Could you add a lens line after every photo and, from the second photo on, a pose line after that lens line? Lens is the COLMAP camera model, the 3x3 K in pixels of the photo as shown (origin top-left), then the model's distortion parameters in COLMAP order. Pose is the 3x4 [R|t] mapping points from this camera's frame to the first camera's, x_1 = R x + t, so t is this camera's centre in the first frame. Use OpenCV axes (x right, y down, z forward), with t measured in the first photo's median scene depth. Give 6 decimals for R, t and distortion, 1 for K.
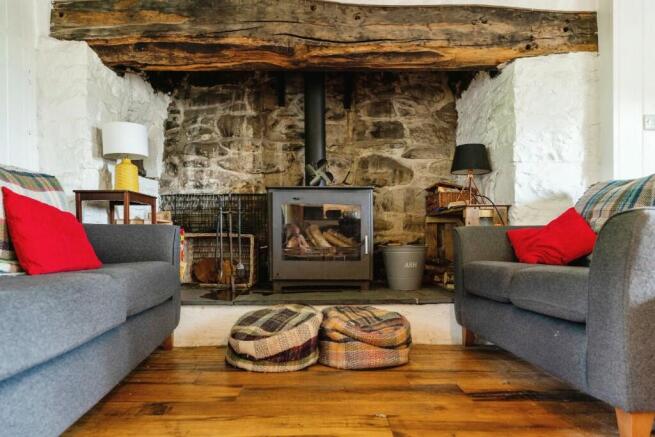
lens RADIAL K [[437.7, 0, 323.3], [0, 437.7, 239.5], [0, 0, 1]] dist [0.002281, -0.006991]
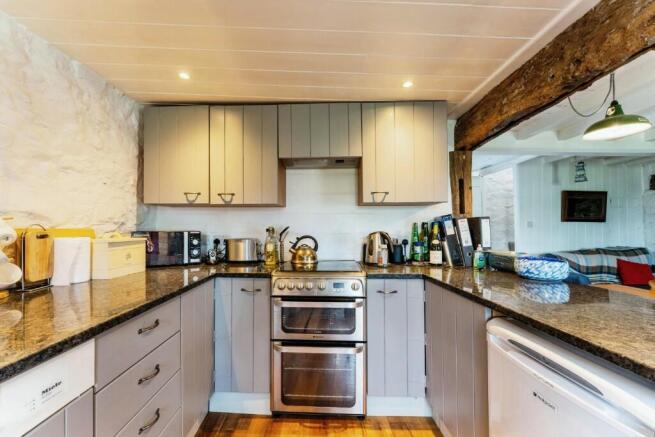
lens RADIAL K [[268.4, 0, 320.4], [0, 268.4, 229.5], [0, 0, 1]] dist [-0.002829, 0.000457]
pose [[-0.000510, 0.003821, -0.999993, 0.909867], [-0.001214, 0.999992, 0.003822, -0.222158], [0.999999, 0.001216, -0.000506, -0.895822]]
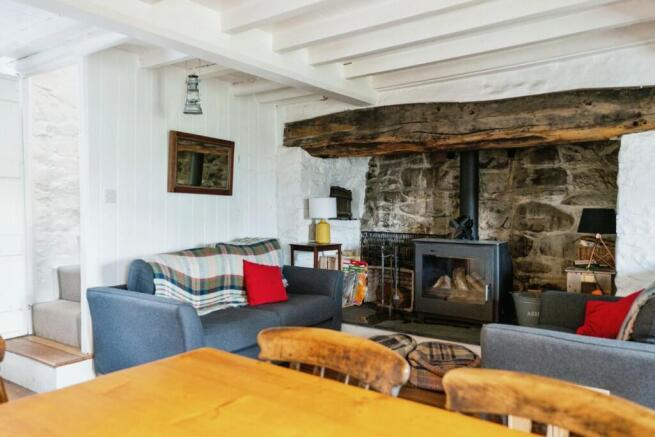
lens RADIAL K [[514.8, 0, 284.1], [0, 514.8, 209.3], [0, 0, 1]] dist [0.003877, -0.006114]
pose [[0.766428, 0.009576, -0.642259, 0.593962], [-0.011430, 0.999934, 0.001270, -0.219967], [0.642229, 0.006368, 0.766487, -0.454985]]
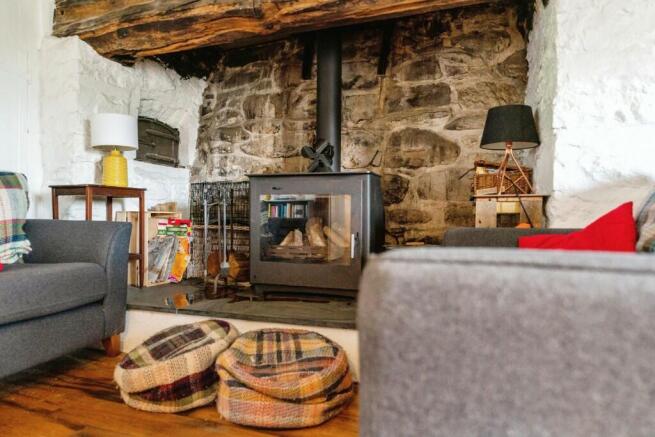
lens RADIAL K [[440.0, 0, 321.6], [0, 440.0, 212.4], [0, 0, 1]] dist [0.002225, -0.005047]
pose [[0.929616, 0.007846, -0.368446, 0.342577], [-0.011257, 0.999911, -0.007109, -0.043444], [0.368357, 0.010757, 0.929622, 0.260749]]
